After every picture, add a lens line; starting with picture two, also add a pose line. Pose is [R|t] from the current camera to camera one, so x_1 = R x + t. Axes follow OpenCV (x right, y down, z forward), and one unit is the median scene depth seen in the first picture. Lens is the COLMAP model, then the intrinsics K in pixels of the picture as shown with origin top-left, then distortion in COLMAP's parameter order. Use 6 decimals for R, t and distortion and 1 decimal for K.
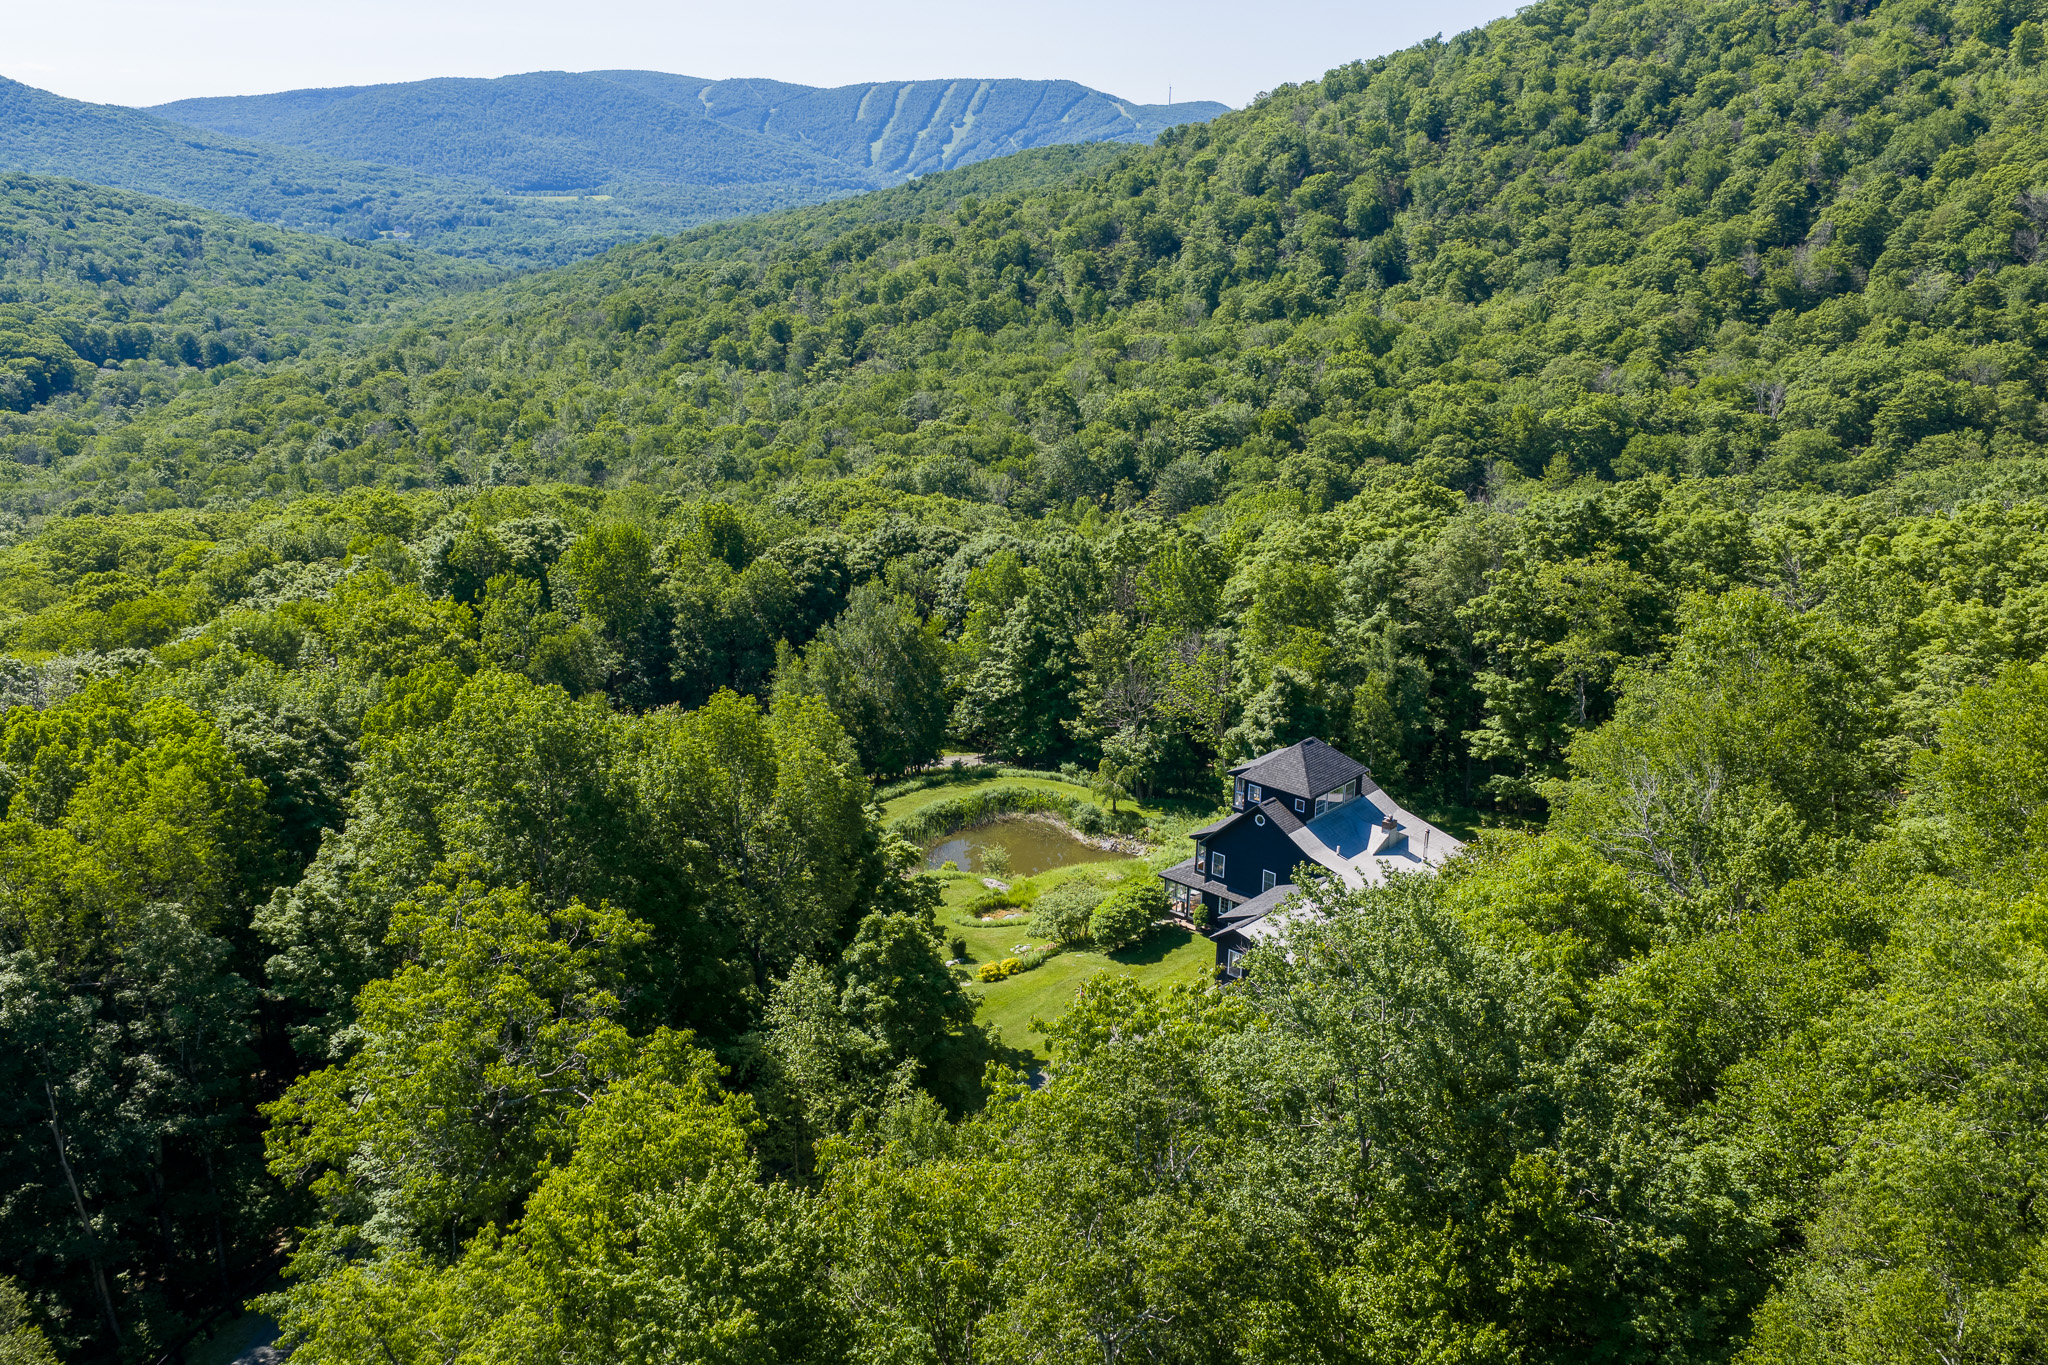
lens RADIAL K [[1705.7, 0, 1026.2], [0, 1705.7, 726.1], [0, 0, 1]] dist [0.003333, -0.001804]
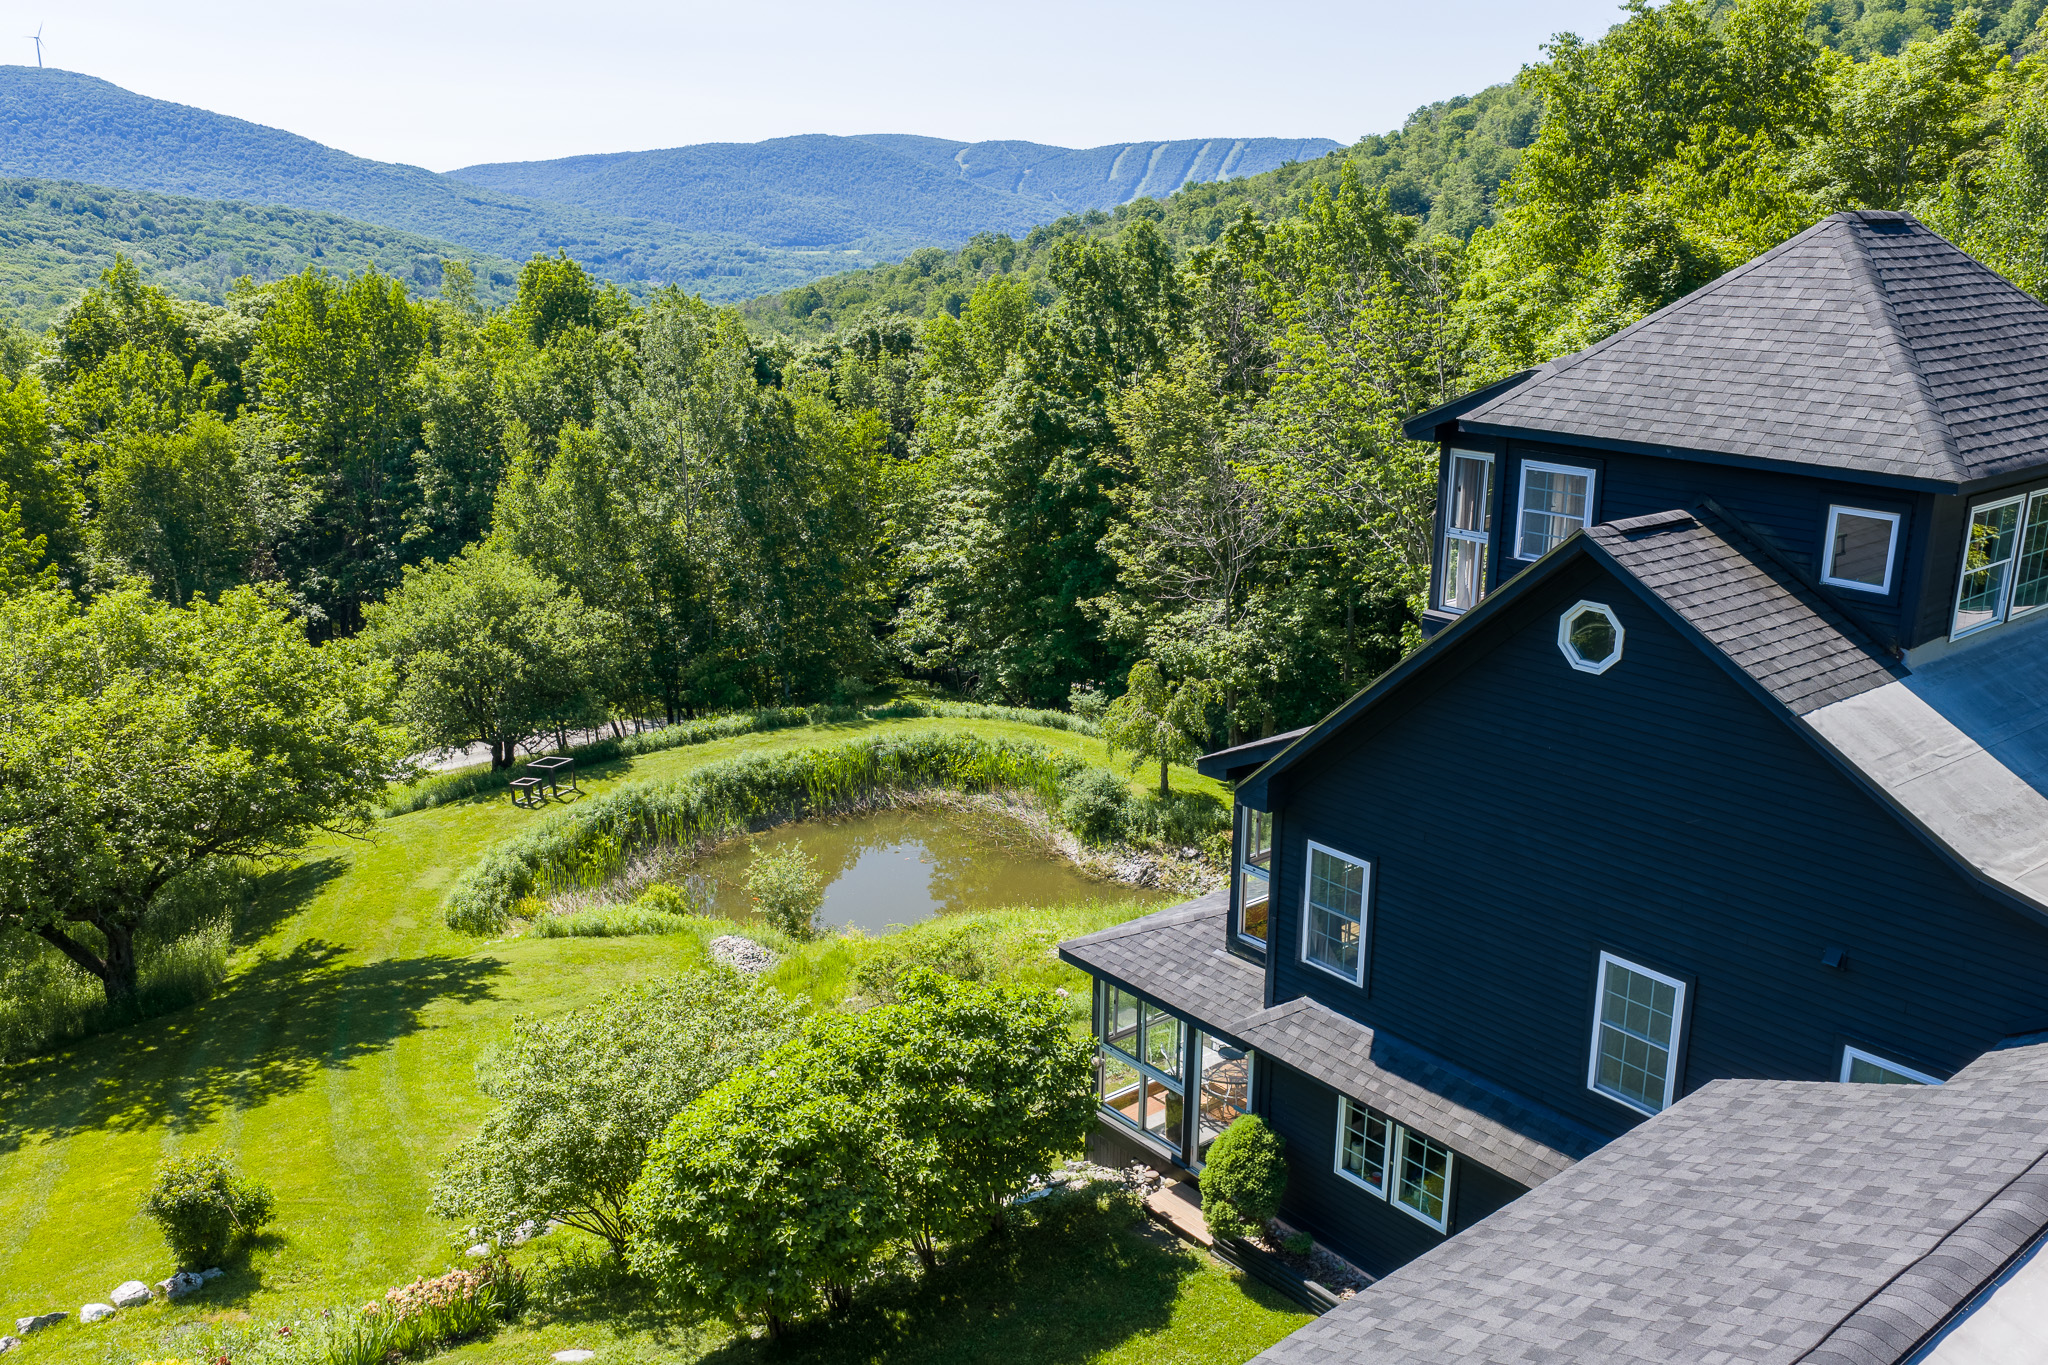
lens RADIAL K [[1705.7, 0, 1026.2], [0, 1705.7, 726.1], [0, 0, 1]] dist [0.003333, -0.001804]
pose [[0.989795, 0.036899, -0.137641, 0.070026], [-0.042019, 0.998522, -0.034477, 0.046231], [0.136165, 0.039908, 0.989882, 0.545589]]
